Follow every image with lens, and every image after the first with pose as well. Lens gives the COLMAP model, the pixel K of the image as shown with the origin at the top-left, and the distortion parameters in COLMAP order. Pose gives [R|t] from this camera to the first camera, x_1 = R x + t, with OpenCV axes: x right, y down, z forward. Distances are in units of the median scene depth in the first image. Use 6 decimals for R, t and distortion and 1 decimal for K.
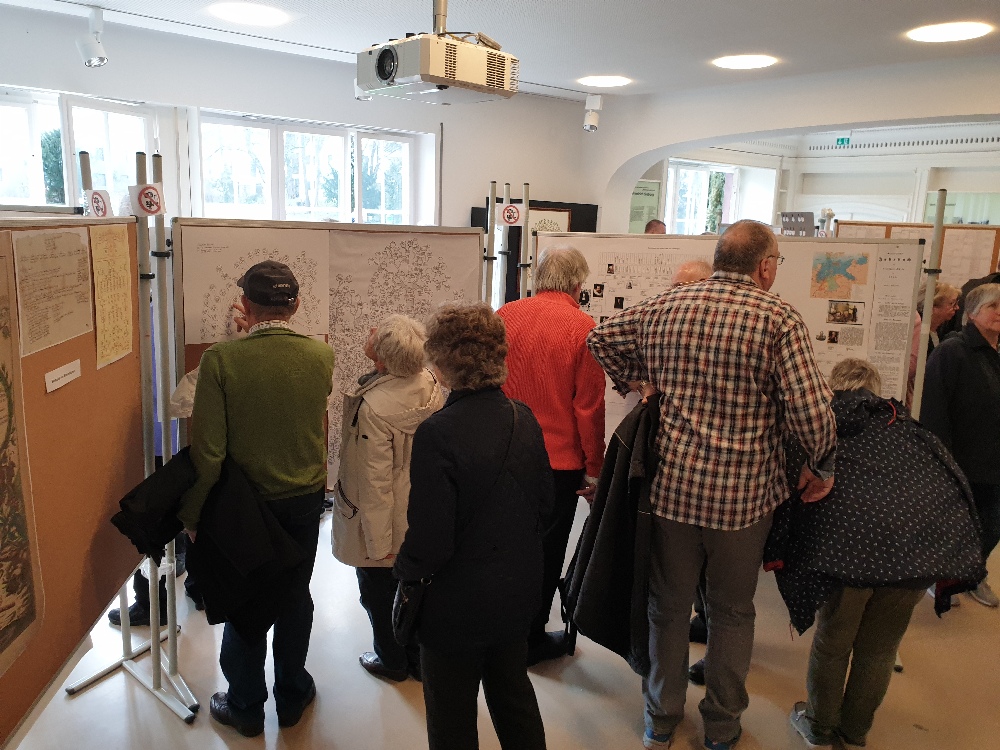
lens RADIAL K [[760.6, 0, 500.0], [0, 760.6, 375.0], [0, 0, 1]] dist [0.005008, 0.001636]
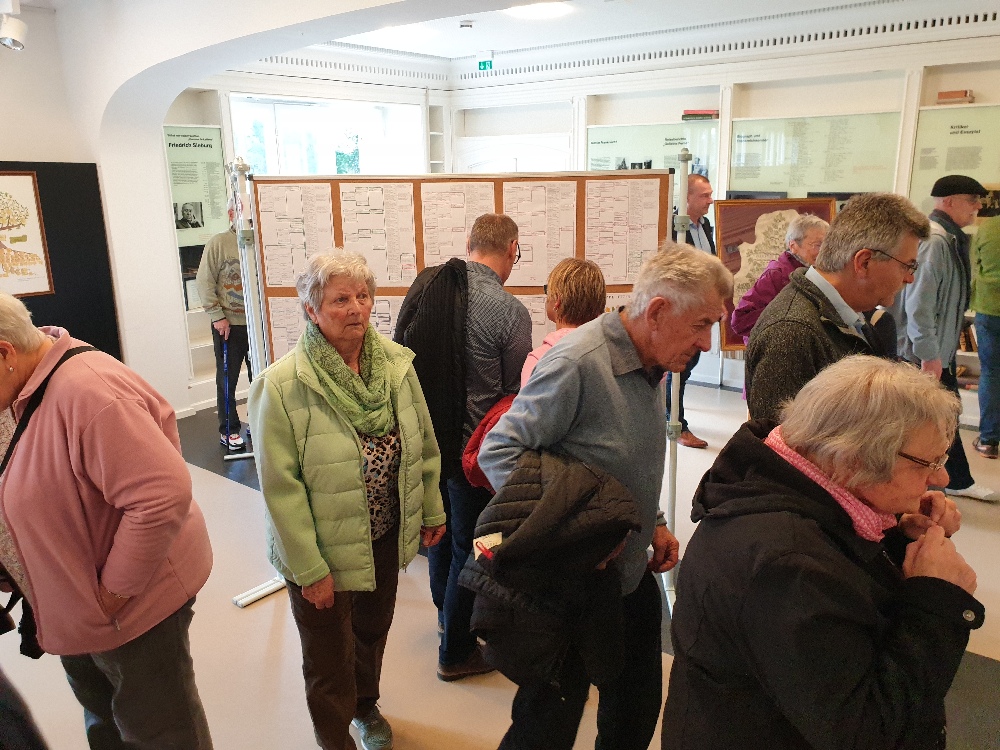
lens RADIAL K [[760.6, 0, 500.0], [0, 760.6, 375.0], [0, 0, 1]] dist [0.005008, 0.001636]
pose [[0.972630, -0.108672, 0.205382, 0.540081], [0.097040, 0.993096, 0.065913, -0.082835], [-0.211127, -0.044179, 0.976460, 0.439569]]
